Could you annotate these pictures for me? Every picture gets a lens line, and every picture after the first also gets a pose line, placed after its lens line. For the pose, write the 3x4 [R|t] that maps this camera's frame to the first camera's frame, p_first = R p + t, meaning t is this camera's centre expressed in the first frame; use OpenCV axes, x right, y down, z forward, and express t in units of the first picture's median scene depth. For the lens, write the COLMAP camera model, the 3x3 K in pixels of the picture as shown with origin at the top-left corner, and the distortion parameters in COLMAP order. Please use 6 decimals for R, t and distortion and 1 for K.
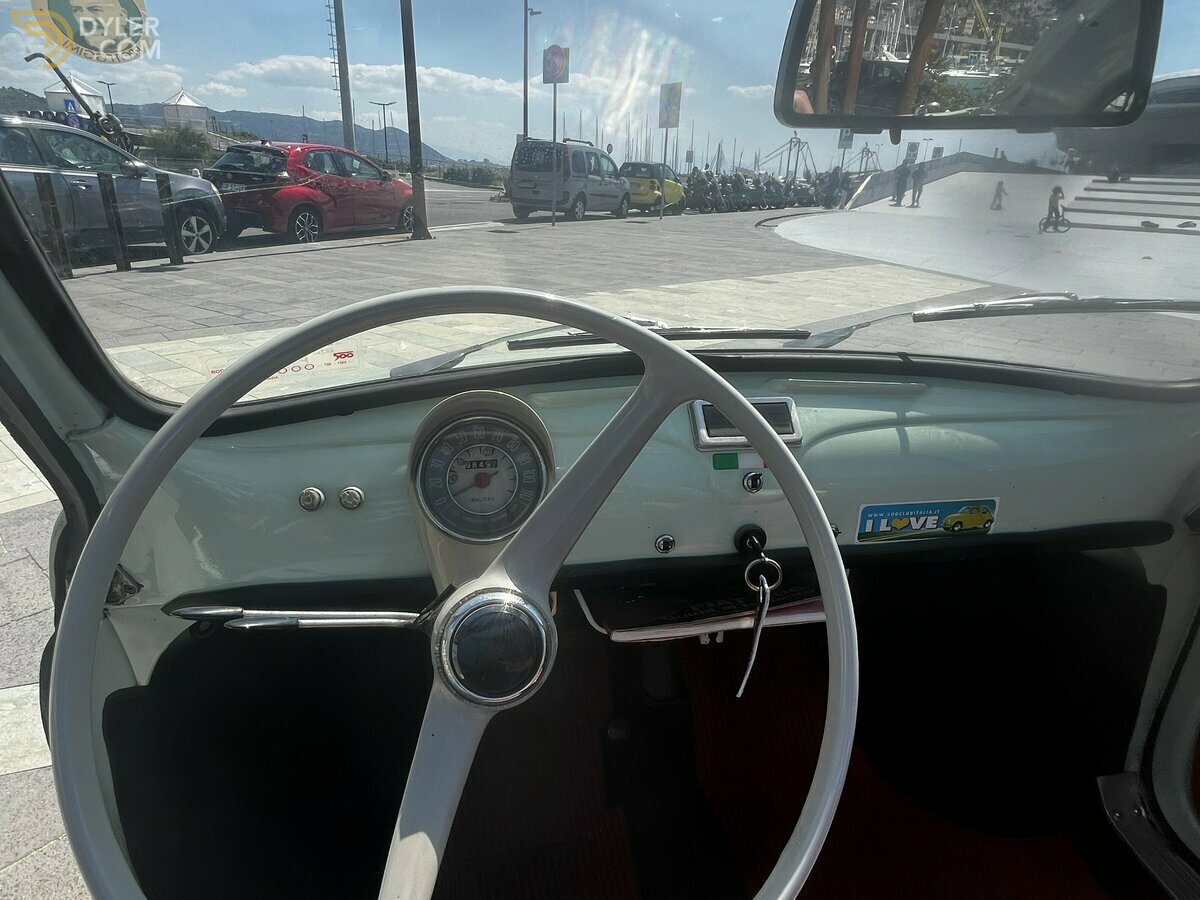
lens RADIAL K [[701.3, 0, 608.0], [0, 701.3, 443.0], [0, 0, 1]] dist [-0.001414, -0.003002]
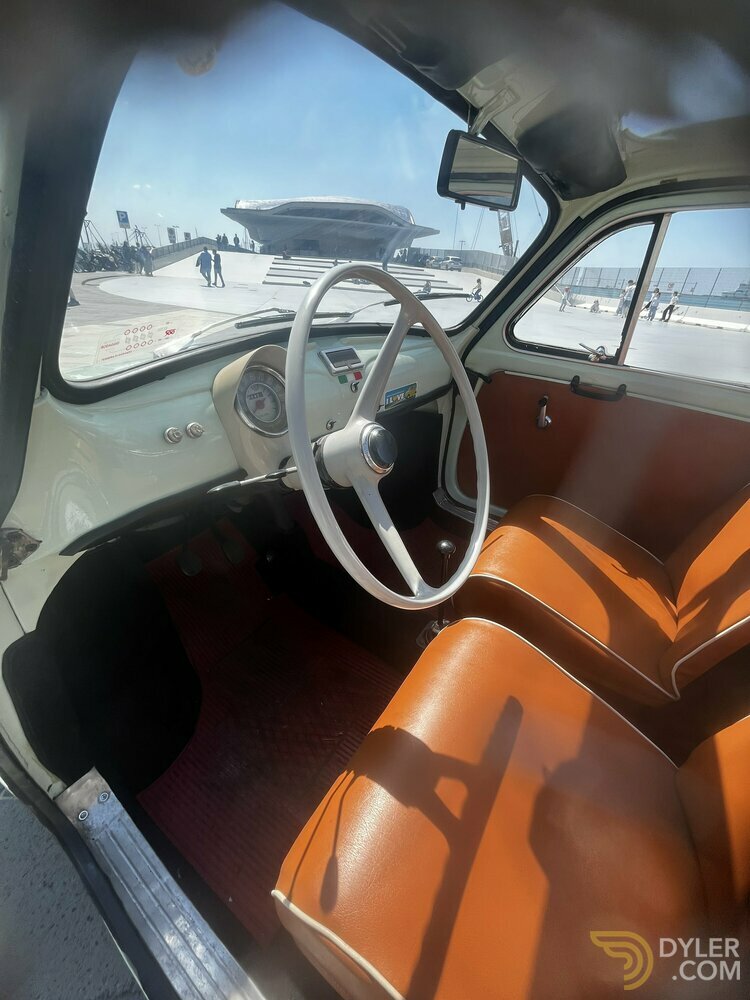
lens RADIAL K [[402.0, 0, 375.0], [0, 402.0, 500.0], [0, 0, 1]] dist [-0.010272, -0.000078]
pose [[0.698821, -0.338101, 0.630347, -0.081384], [0.211750, 0.939523, 0.269182, 0.008005], [-0.683236, -0.054634, 0.728151, 0.006418]]
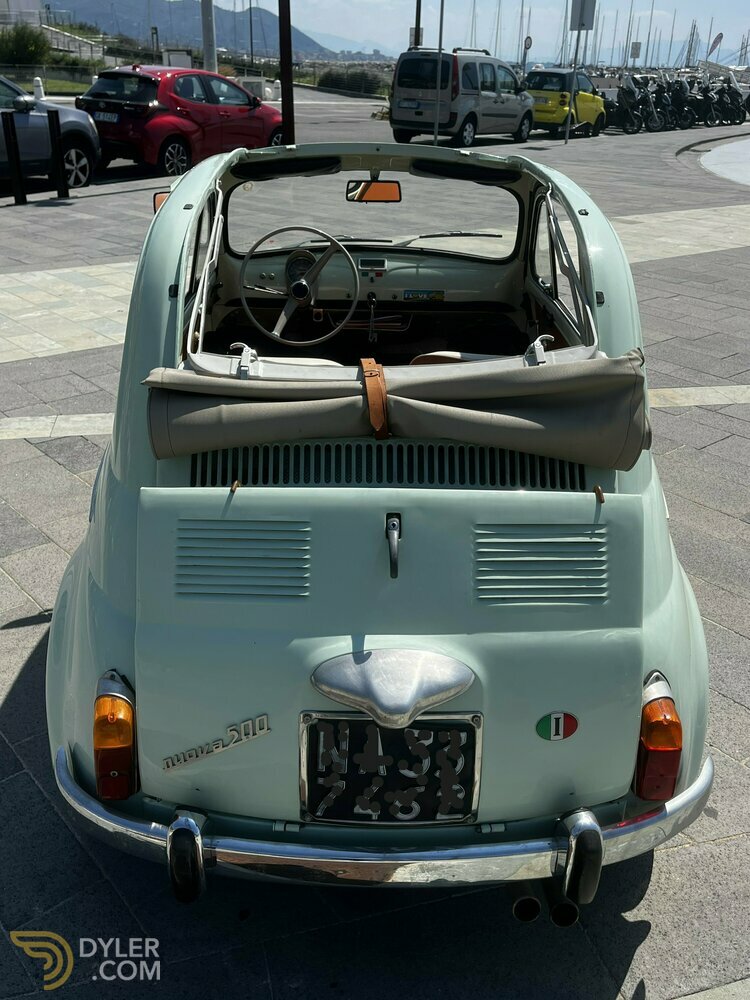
lens RADIAL K [[911.0, 0, 361.3], [0, 911.0, 501.7], [0, 0, 1]] dist [0.052429, -0.003875]
pose [[0.984571, 0.061805, -0.163707, 0.134026], [-0.049517, 0.995714, 0.078109, 0.112259], [0.167832, -0.068798, 0.983412, -0.514317]]
